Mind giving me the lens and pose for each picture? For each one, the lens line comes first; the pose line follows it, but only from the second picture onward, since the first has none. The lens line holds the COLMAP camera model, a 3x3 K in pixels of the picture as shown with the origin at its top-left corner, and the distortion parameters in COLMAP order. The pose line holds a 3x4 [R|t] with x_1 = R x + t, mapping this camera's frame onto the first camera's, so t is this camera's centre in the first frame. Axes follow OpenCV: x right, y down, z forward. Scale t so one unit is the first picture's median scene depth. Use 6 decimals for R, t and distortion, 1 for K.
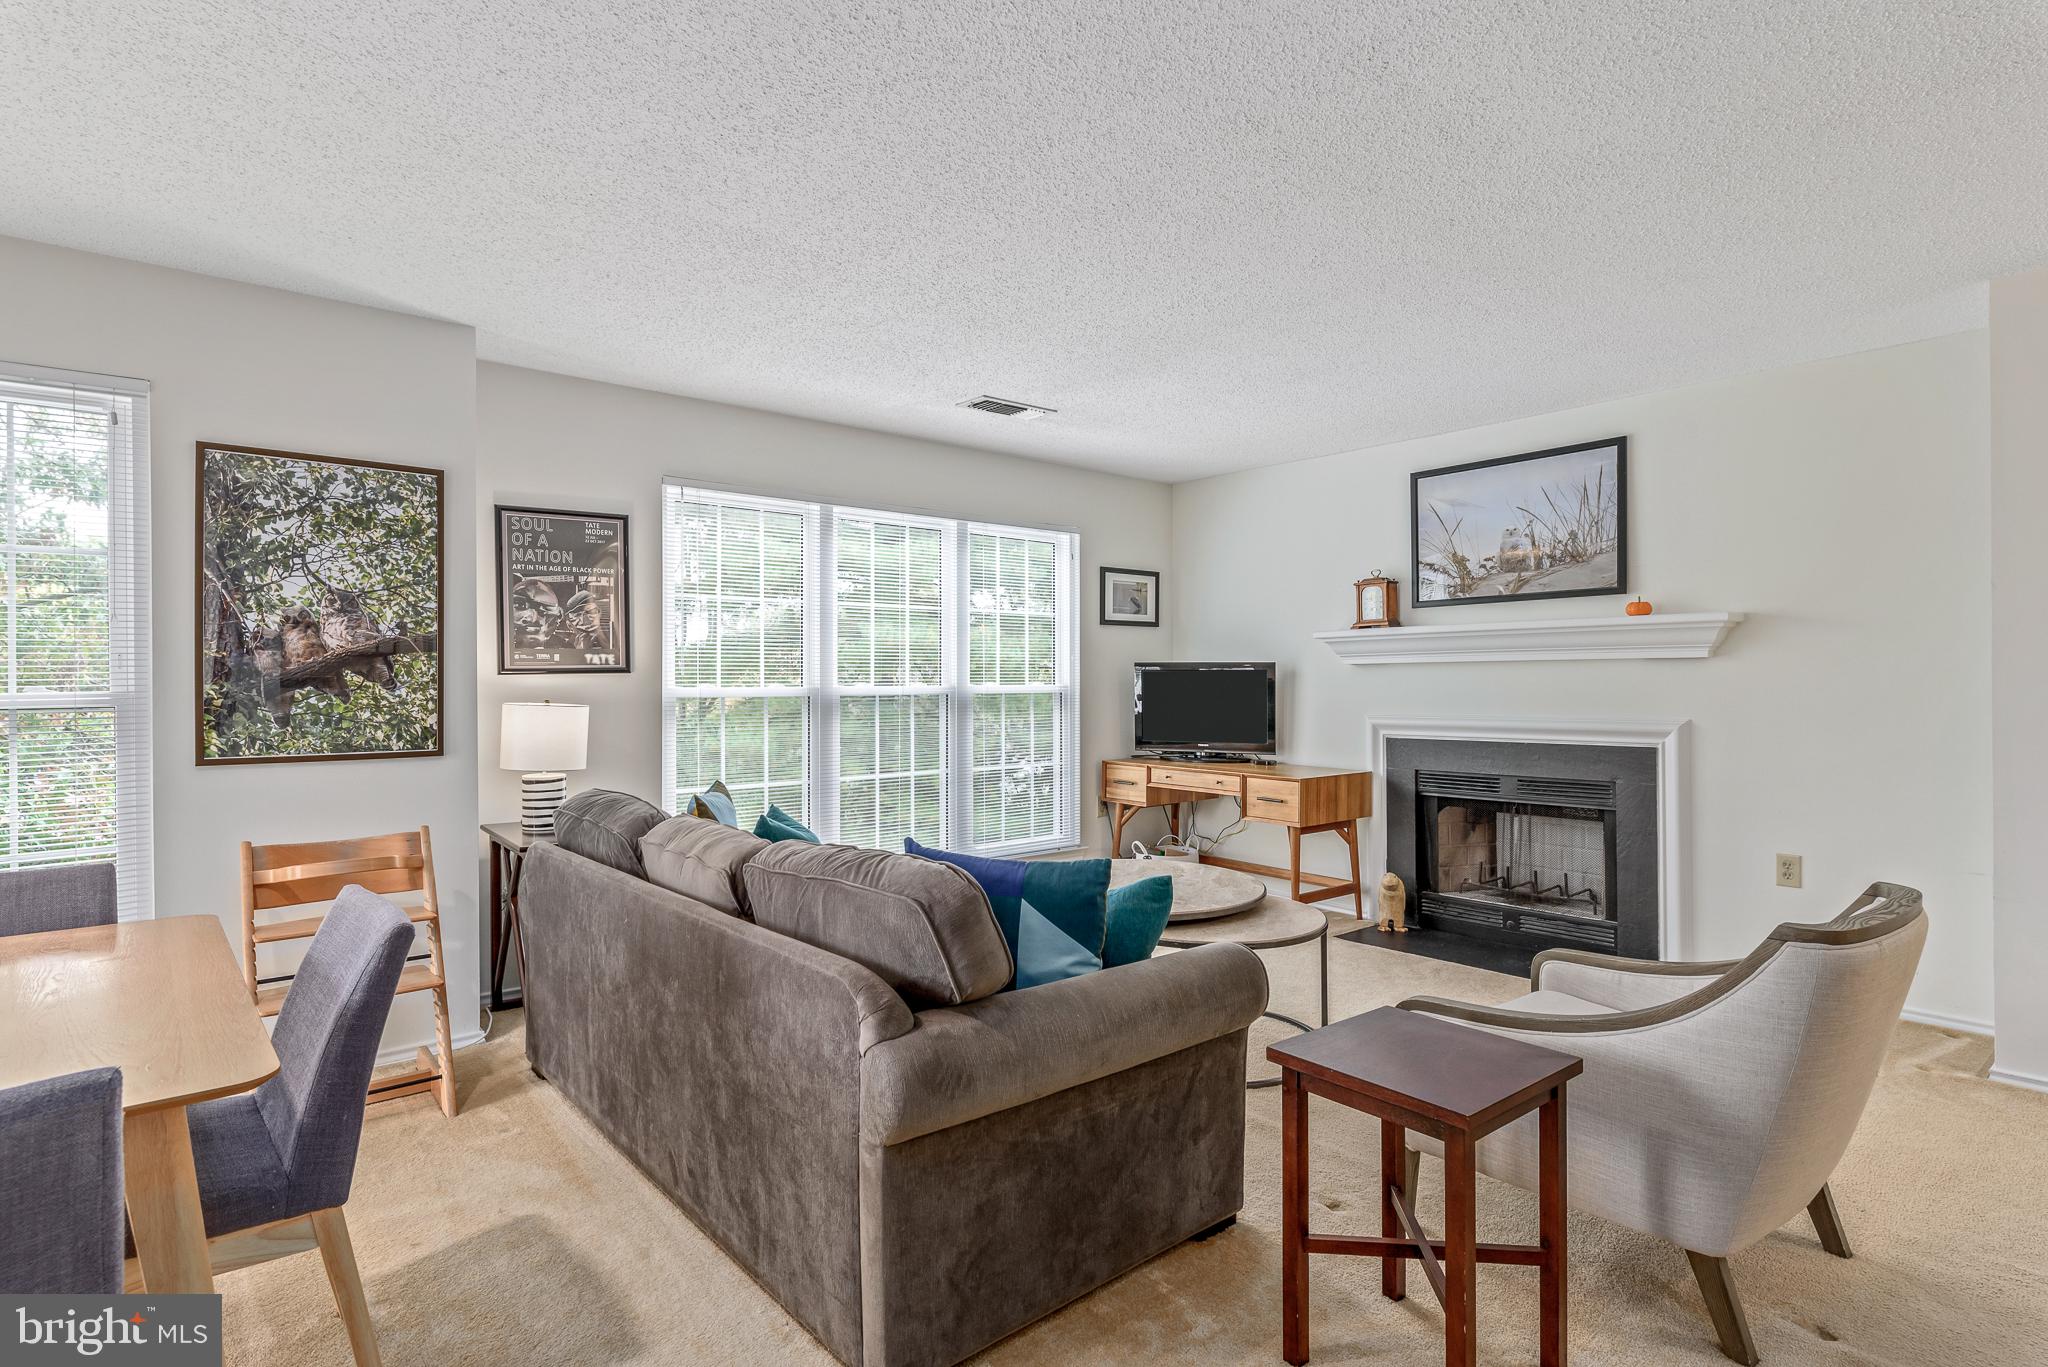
lens RADIAL K [[1023.0, 0, 1026.5], [0, 1023.0, 678.1], [0, 0, 1]] dist [-0.001527, -0.000034]
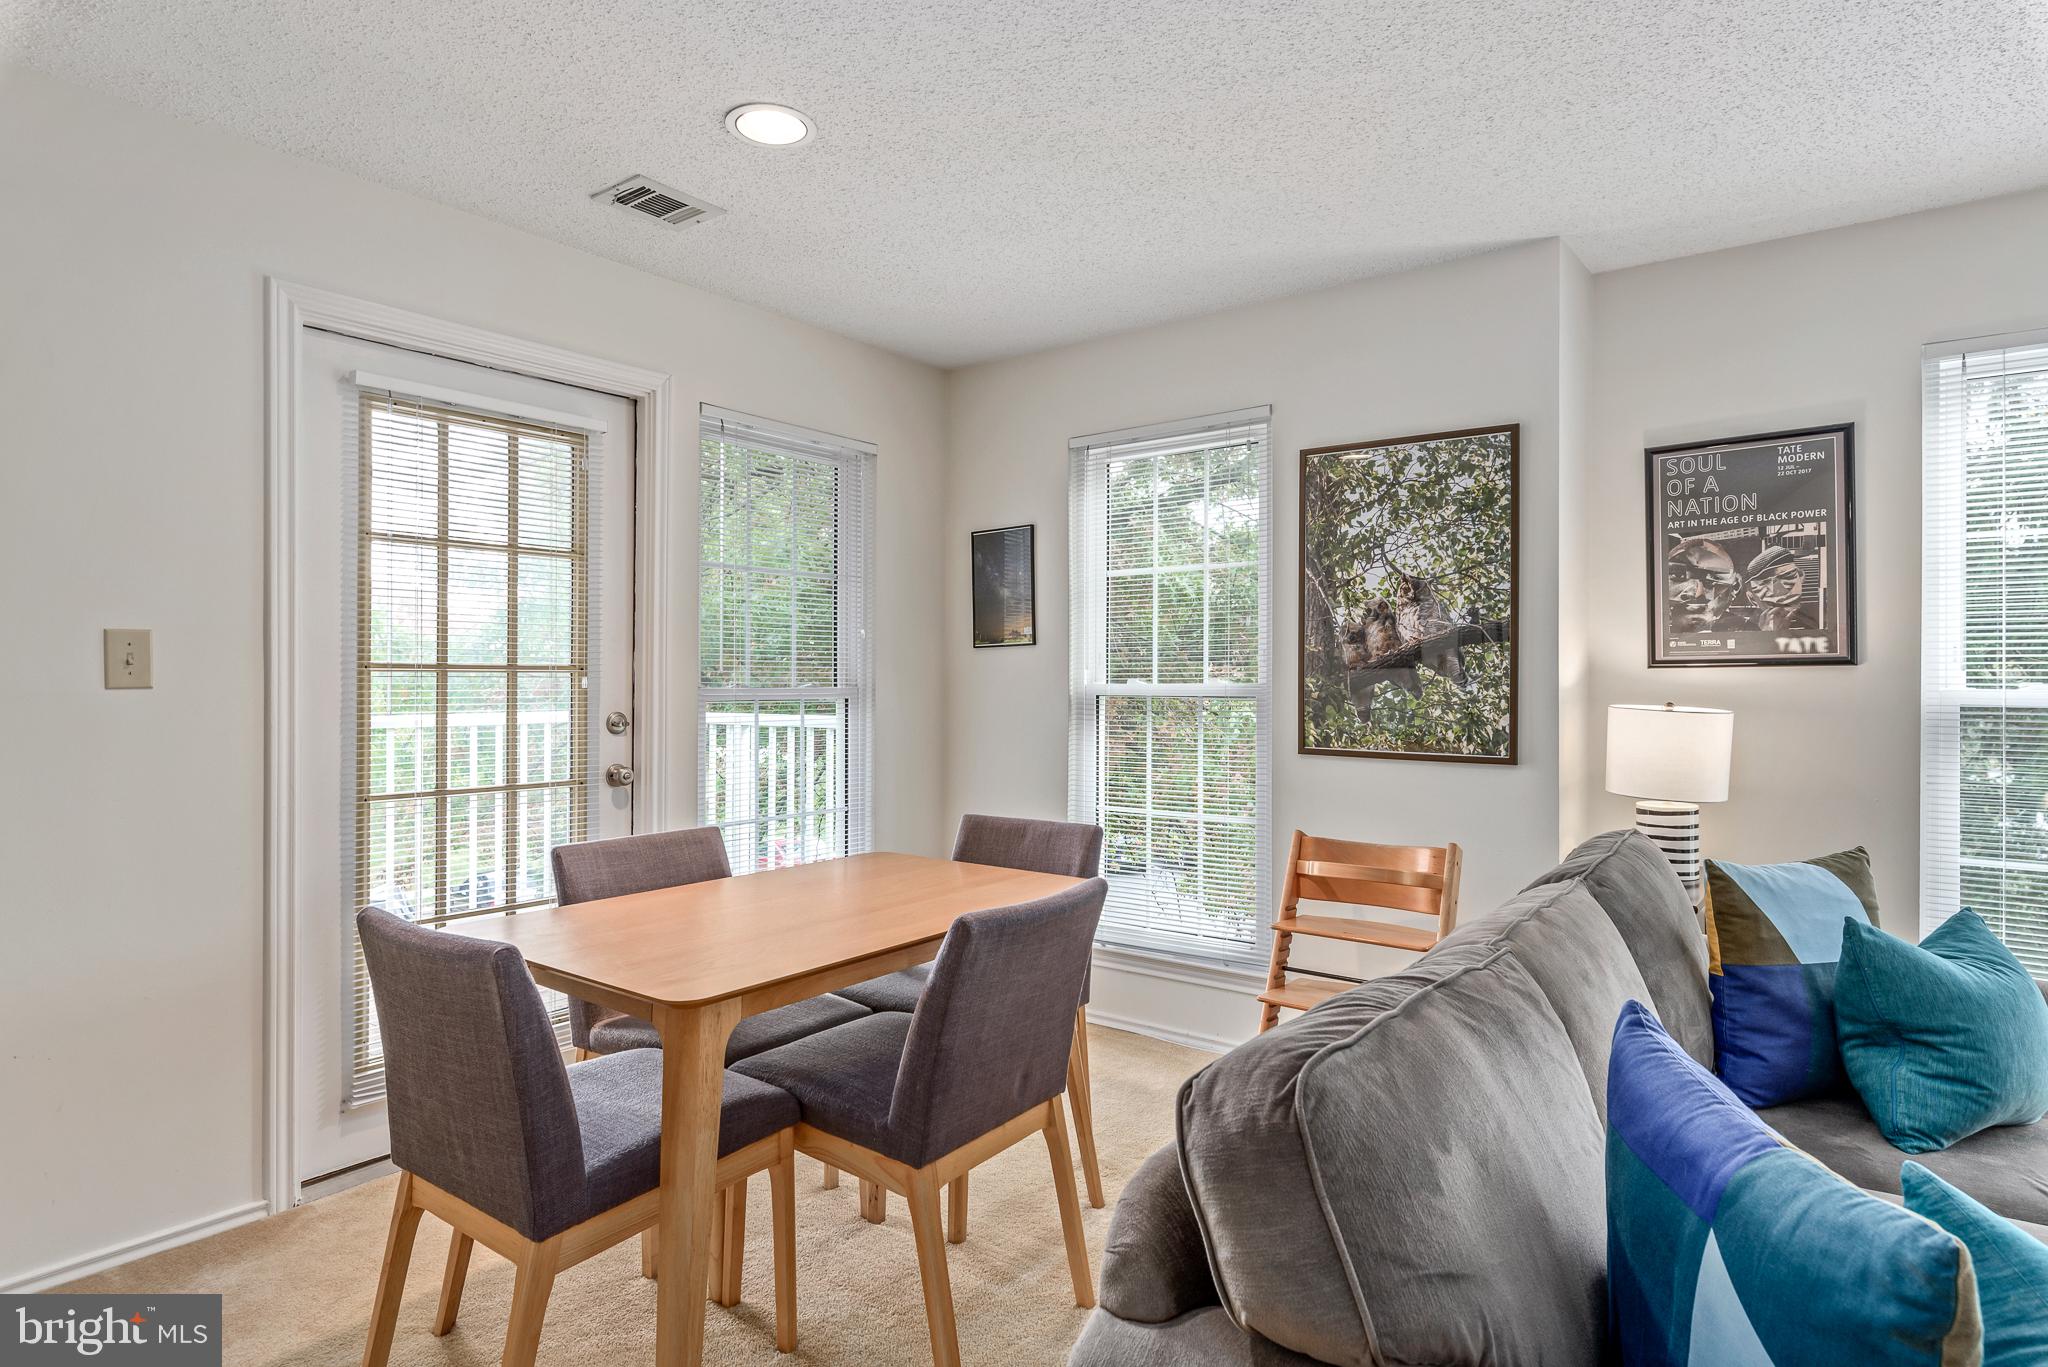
lens RADIAL K [[1112.3, 0, 1023.0], [0, 1112.3, 677.4], [0, 0, 1]] dist [-0.002951, -0.000557]
pose [[0.211613, 0.003911, -0.977346, 0.195436], [-0.003143, 0.999990, 0.003321, 0.002109], [0.977348, 0.002370, 0.211623, 0.347272]]
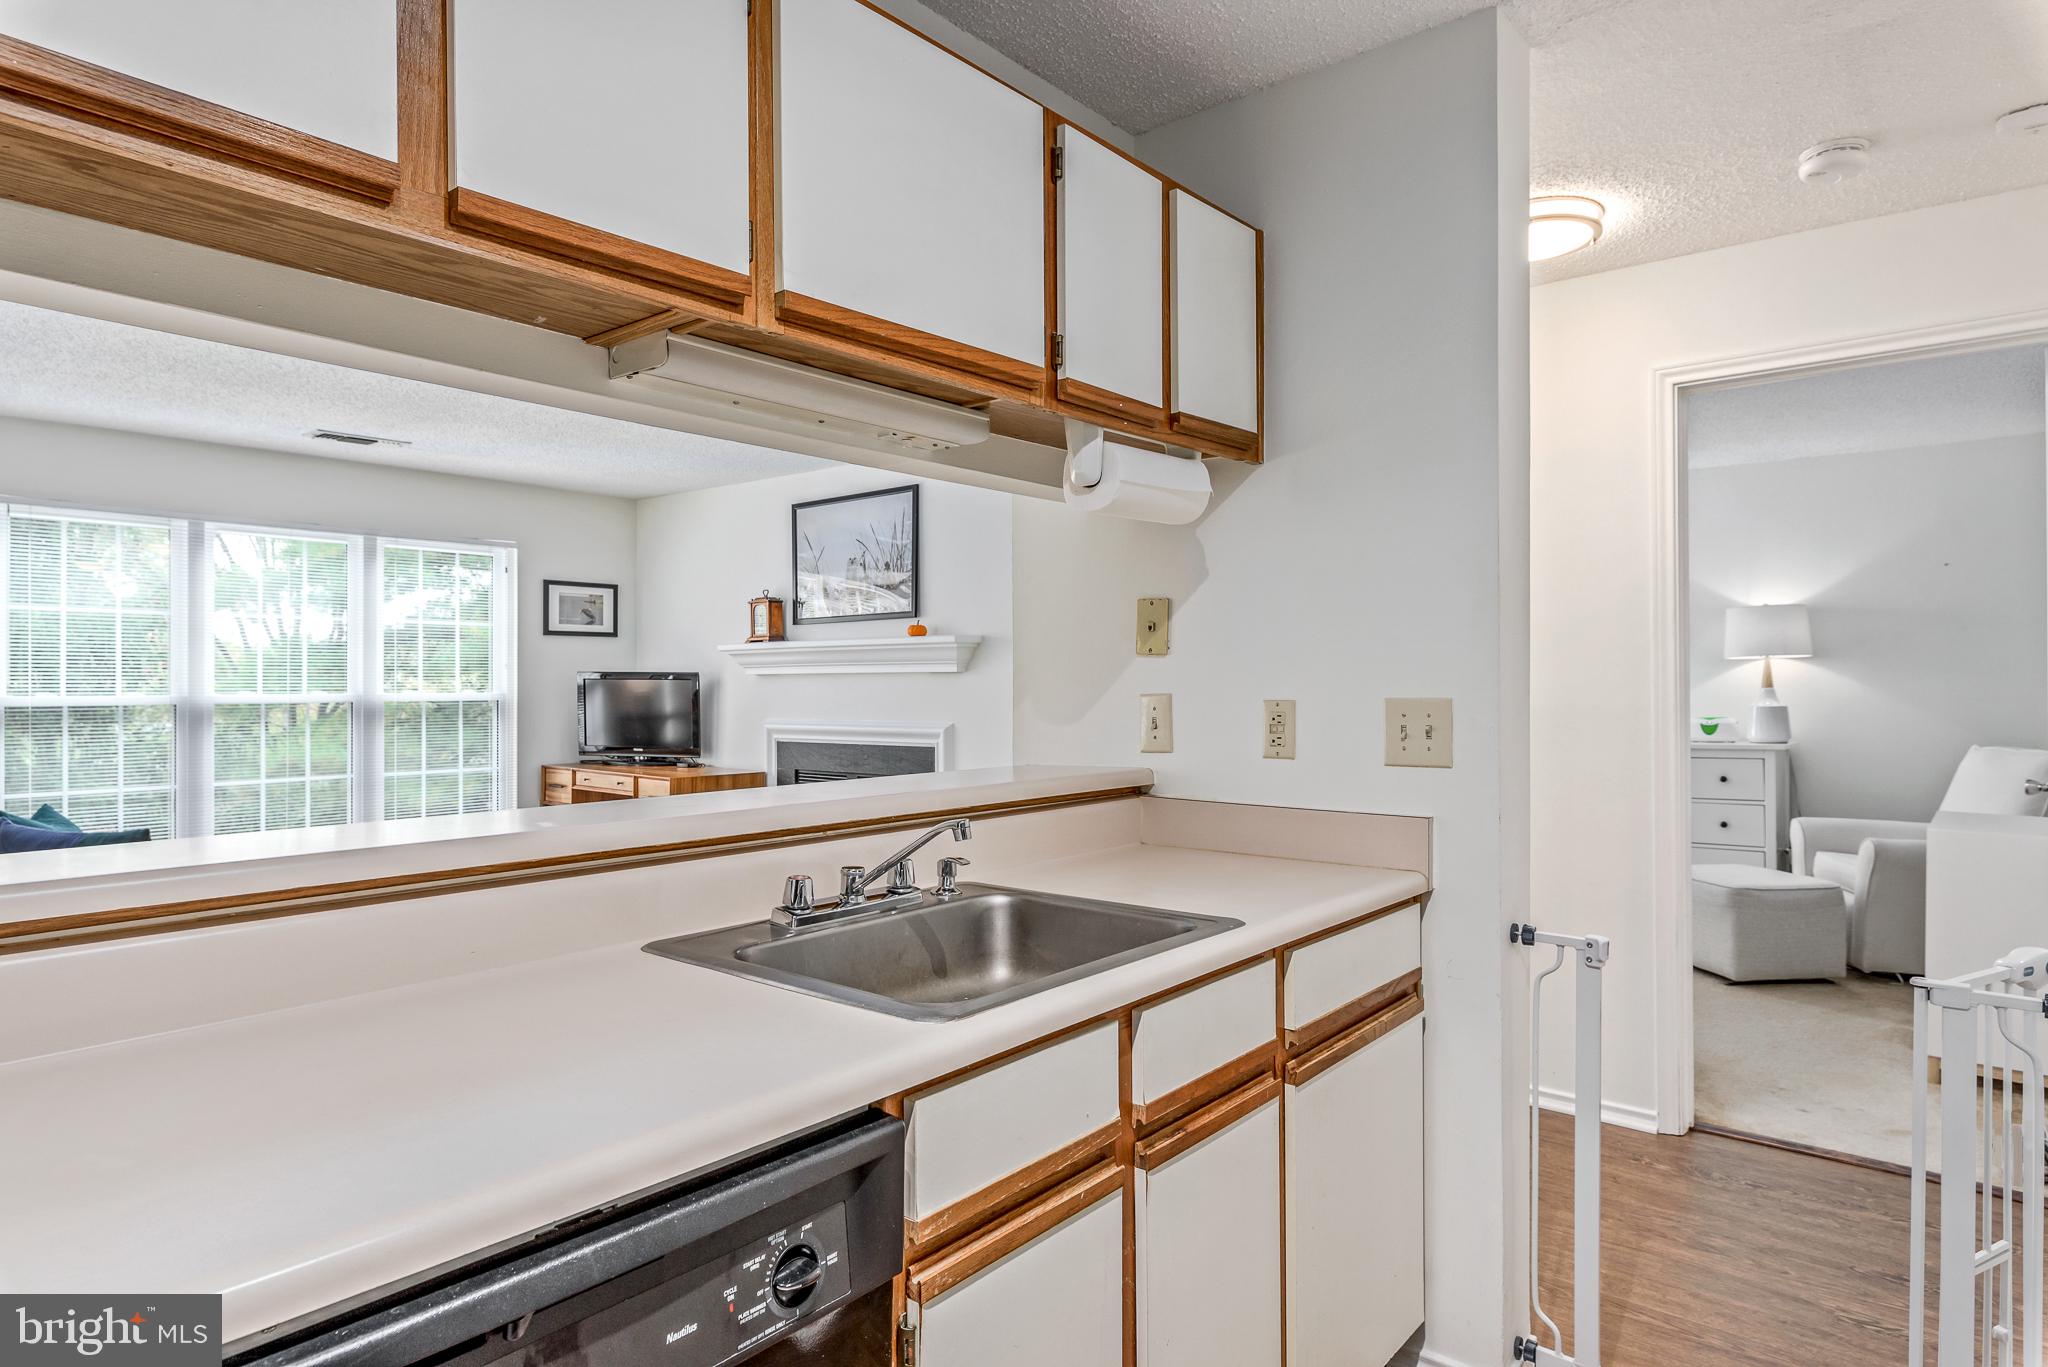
lens RADIAL K [[1176.2, 0, 1028.3], [0, 1176.2, 682.7], [0, 0, 1]] dist [-0.002062, 0.000550]
pose [[0.984165, 0.002852, 0.177231, 0.507342], [-0.002932, 0.999996, 0.000190, -0.008056], [-0.177230, -0.000707, 0.984169, -0.388266]]
